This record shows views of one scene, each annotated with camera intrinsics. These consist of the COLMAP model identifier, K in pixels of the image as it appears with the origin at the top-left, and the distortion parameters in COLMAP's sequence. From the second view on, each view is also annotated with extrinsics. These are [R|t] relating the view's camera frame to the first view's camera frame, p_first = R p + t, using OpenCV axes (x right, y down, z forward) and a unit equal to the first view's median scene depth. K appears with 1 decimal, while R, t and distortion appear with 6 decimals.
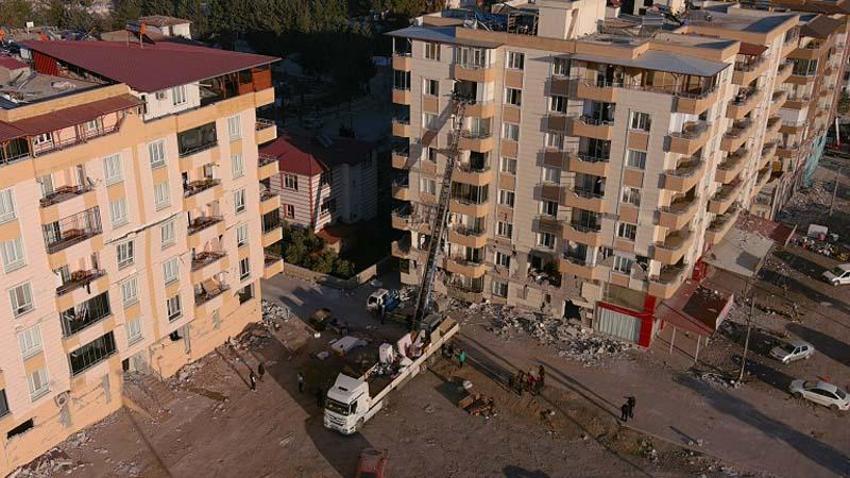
lens RADIAL K [[836.1, 0, 421.8], [0, 836.1, 248.9], [0, 0, 1]] dist [0.042487, -0.016259]
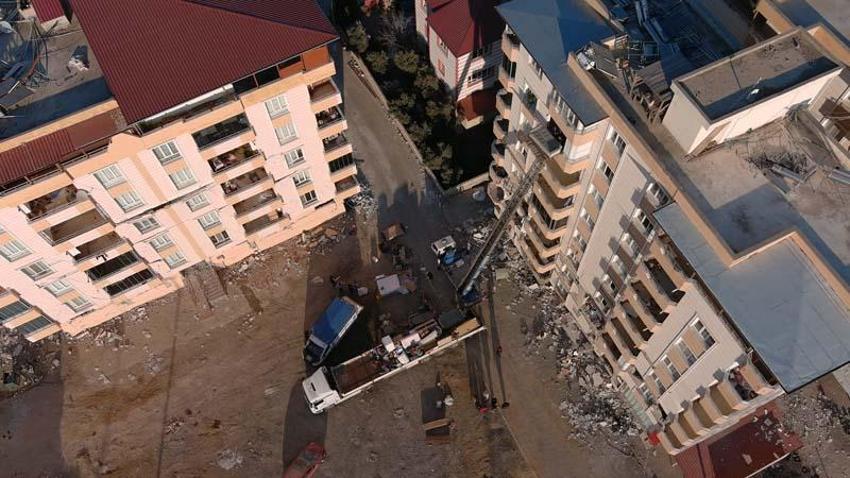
lens RADIAL K [[665.8, 0, 425.0], [0, 665.8, 239.0], [0, 0, 1]] dist [0.029370, -0.007206]
pose [[0.845480, 0.447831, -0.290881, 0.165996], [-0.176855, 0.748796, 0.638770, -0.474729], [0.503872, -0.488623, 0.712293, 0.450899]]
